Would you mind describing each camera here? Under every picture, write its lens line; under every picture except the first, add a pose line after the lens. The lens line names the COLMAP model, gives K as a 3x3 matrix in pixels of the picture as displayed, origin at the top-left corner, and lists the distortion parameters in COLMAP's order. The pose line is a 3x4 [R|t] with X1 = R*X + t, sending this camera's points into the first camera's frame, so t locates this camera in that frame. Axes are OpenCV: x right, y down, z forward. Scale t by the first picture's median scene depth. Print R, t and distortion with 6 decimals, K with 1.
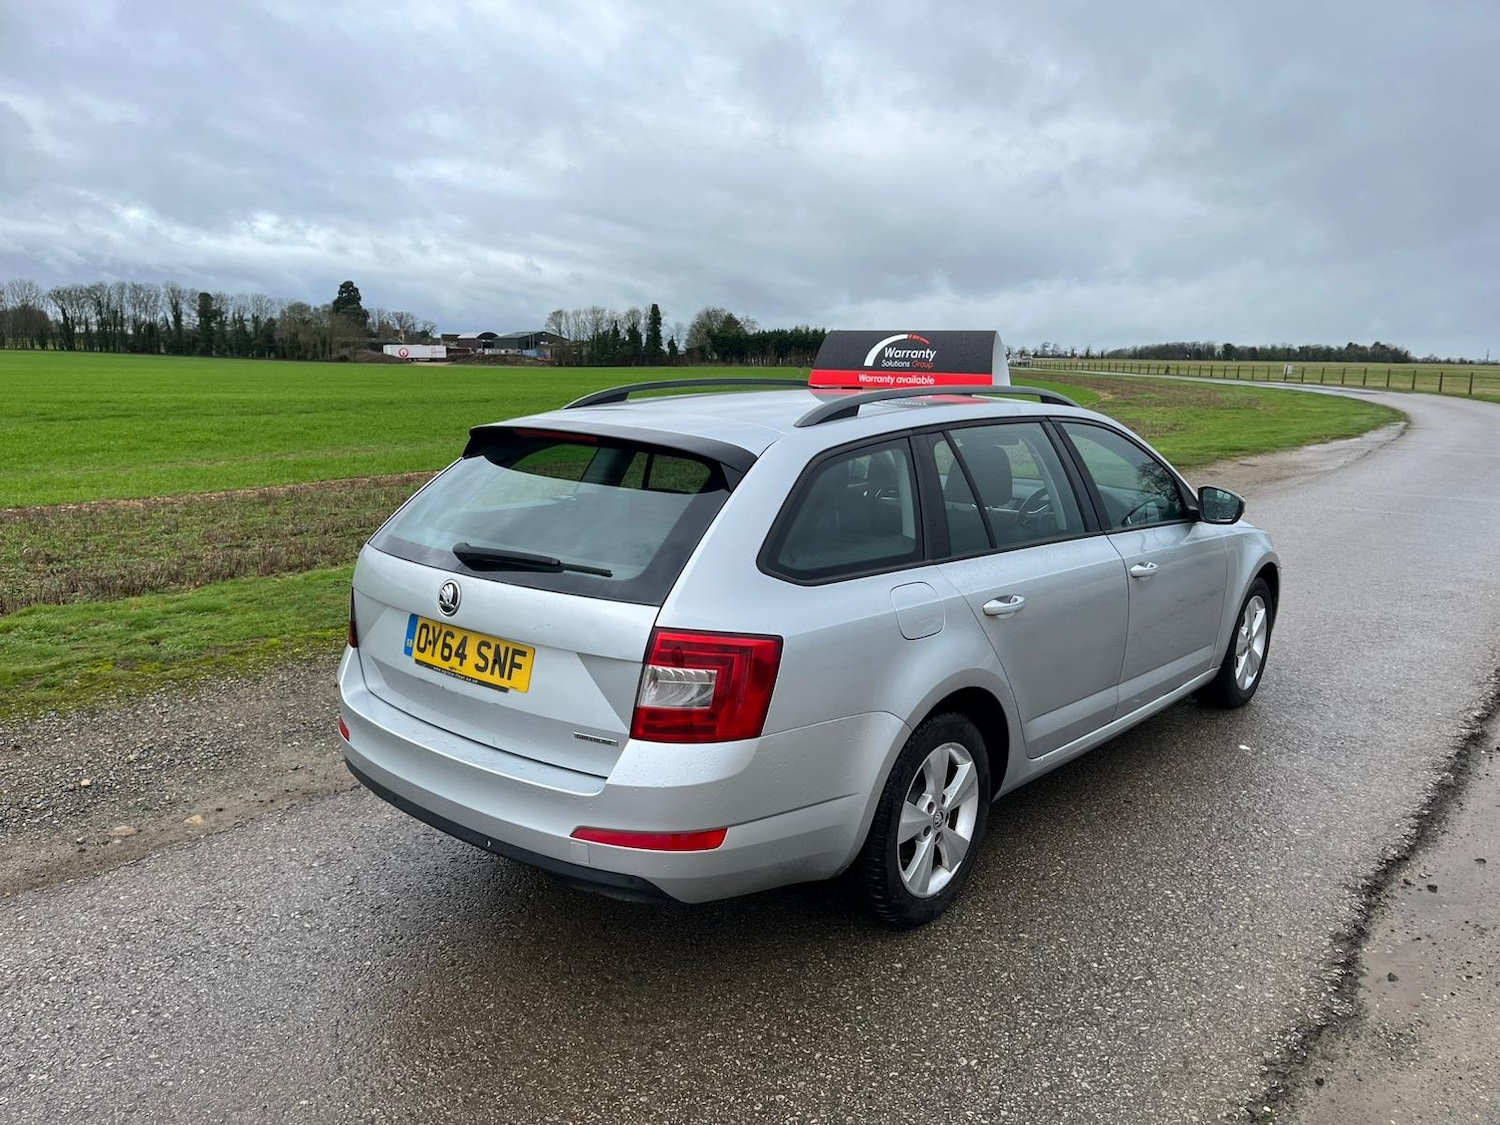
lens RADIAL K [[1122.5, 0, 737.5], [0, 1122.5, 563.4], [0, 0, 1]] dist [0.080549, -0.106620]
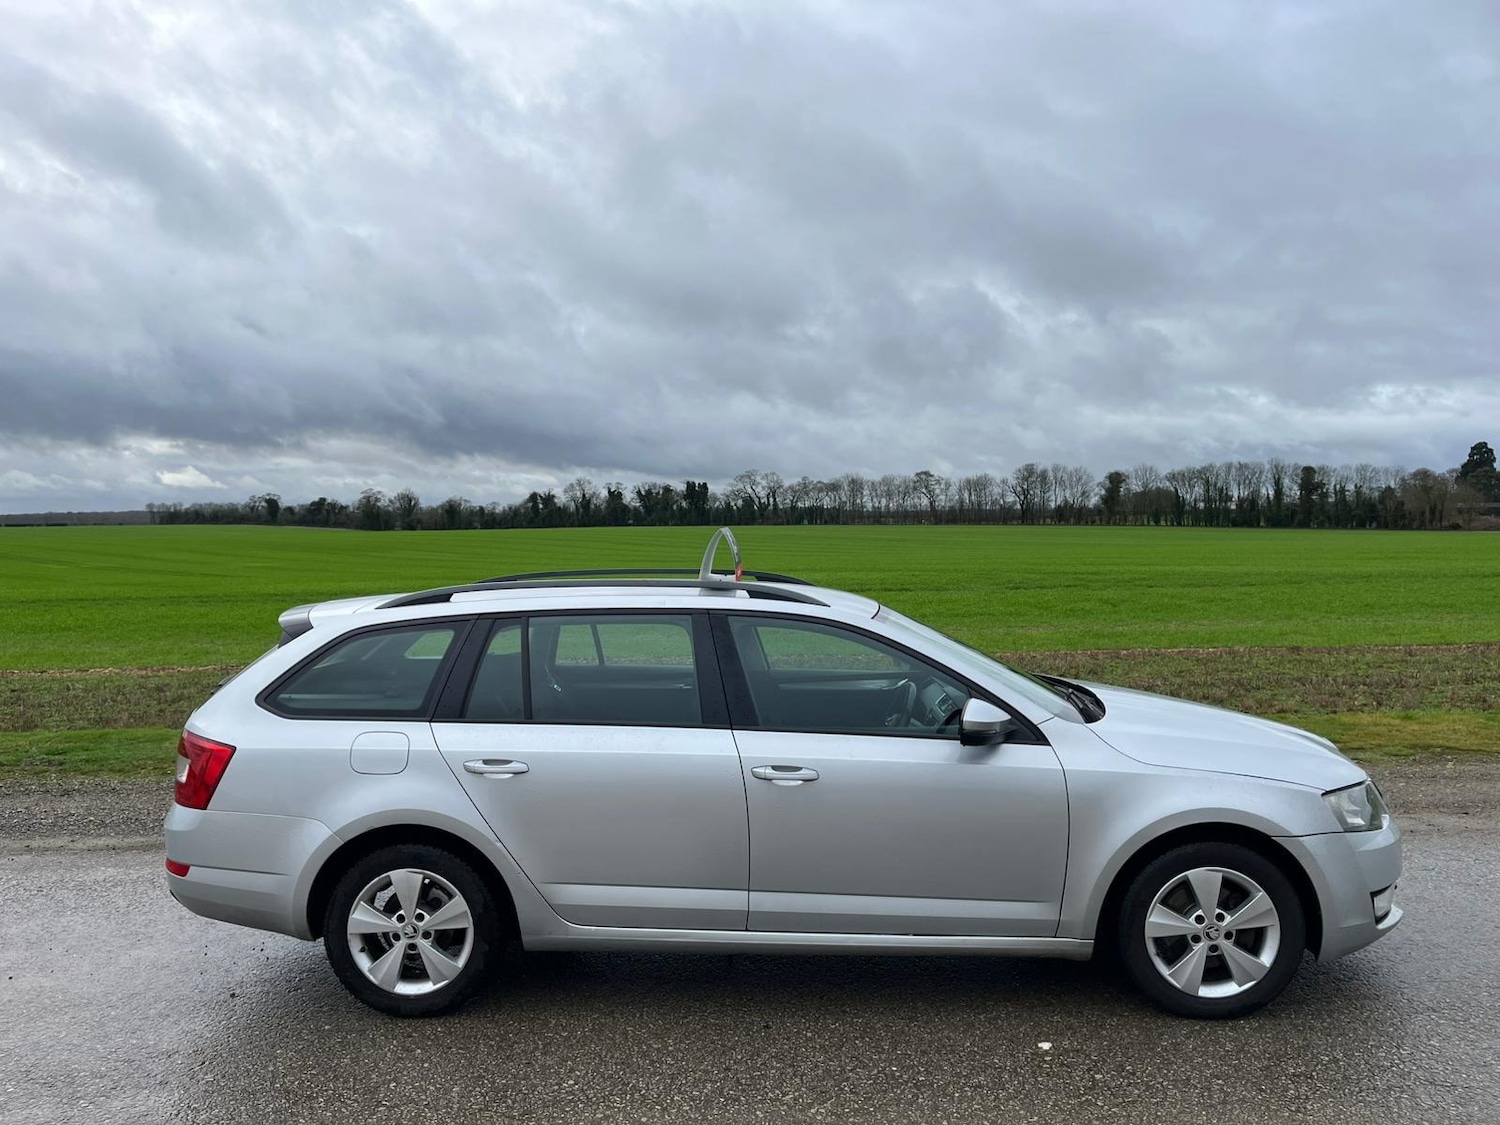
lens RADIAL K [[1116.5, 0, 737.6], [0, 1116.5, 568.1], [0, 0, 1]] dist [0.082169, -0.115382]
pose [[0.614600, 0.007931, -0.788799, 1.169404], [-0.121620, 0.988946, -0.084819, -0.089547], [0.779407, 0.148064, 0.608771, 0.404222]]
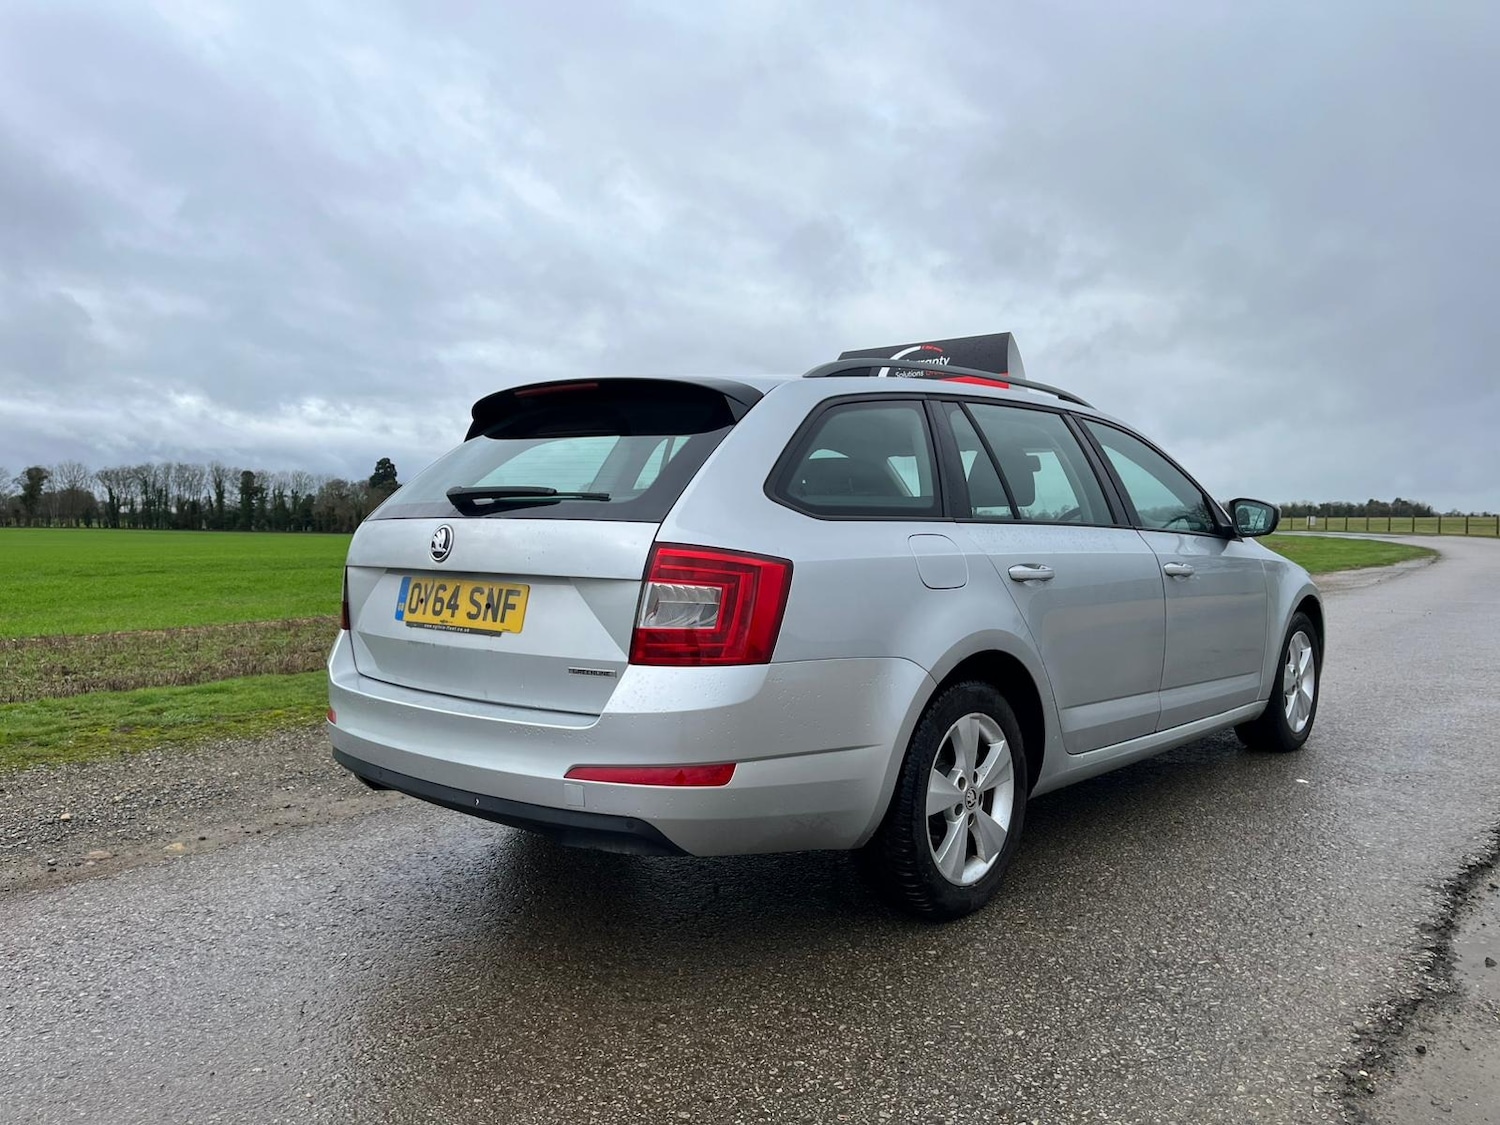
lens RADIAL K [[1120.8, 0, 739.9], [0, 1120.8, 562.2], [0, 0, 1]] dist [0.087783, -0.121743]
pose [[0.999634, -0.017359, -0.020769, 0.011242], [0.014136, 0.989132, -0.146350, 0.144346], [0.023084, 0.146003, 0.989015, 0.054146]]
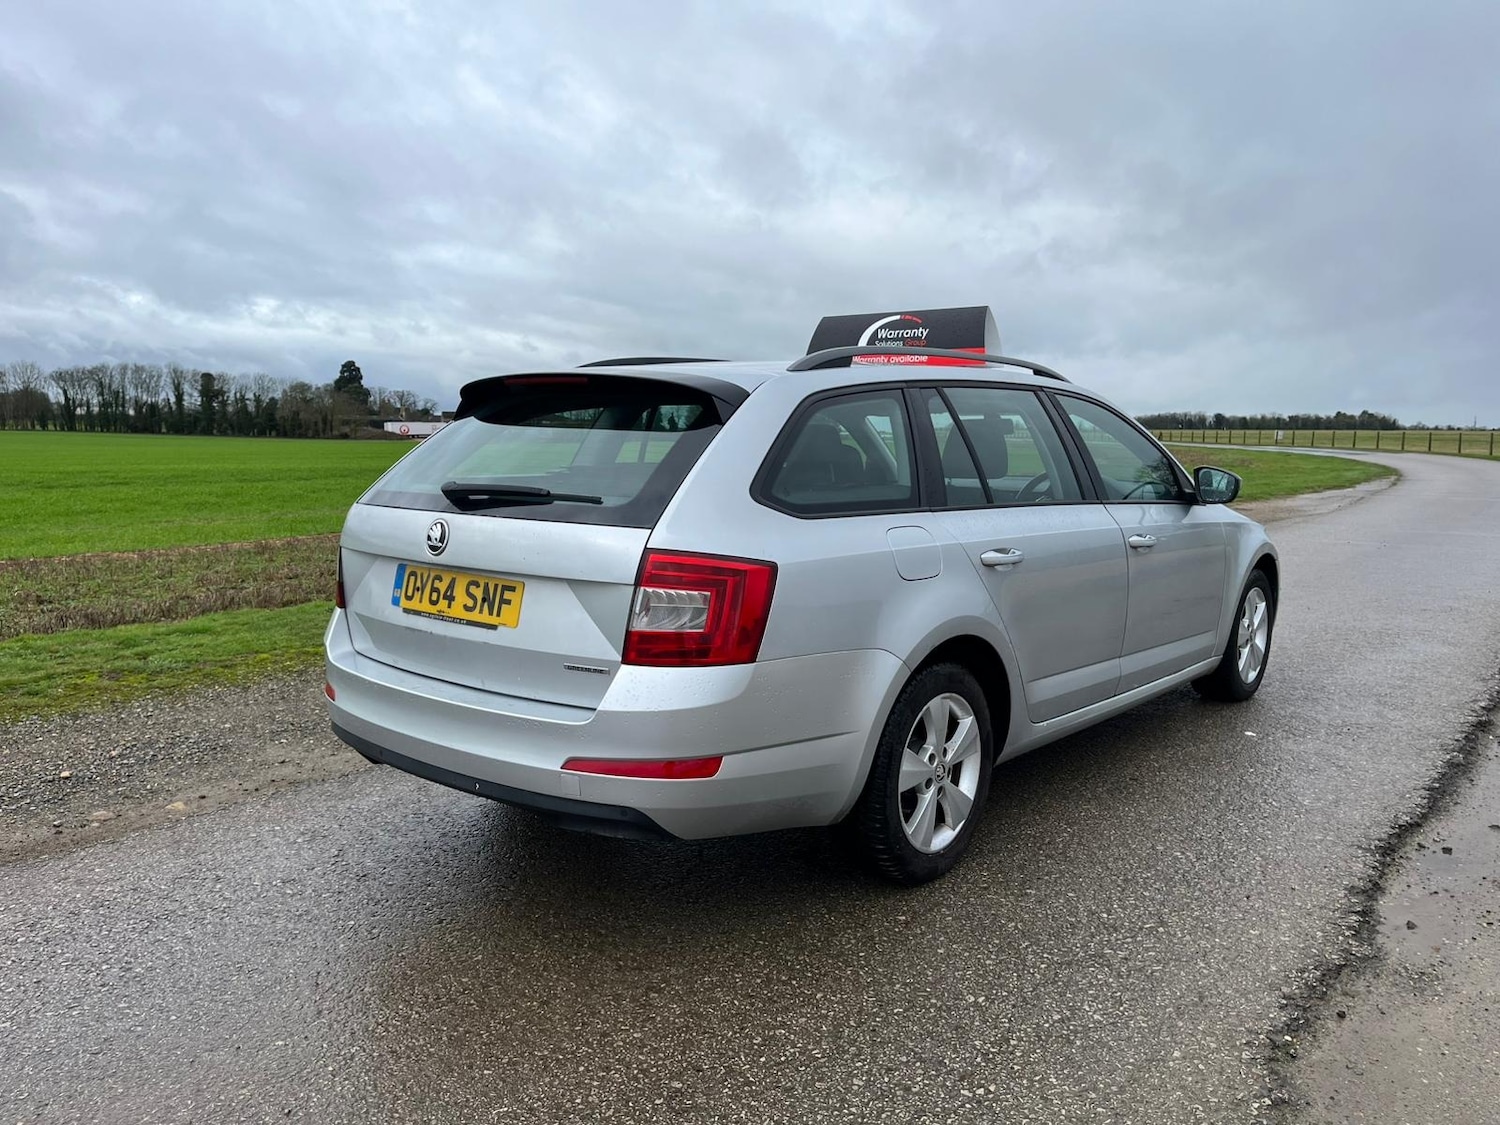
lens RADIAL K [[1123.2, 0, 748.8], [0, 1123.2, 565.1], [0, 0, 1]] dist [0.075988, -0.099404]
pose [[0.999886, -0.011405, 0.009928, 0.003980], [0.012006, 0.997957, -0.062750, 0.091498], [-0.009192, 0.062862, 0.997980, 0.014370]]
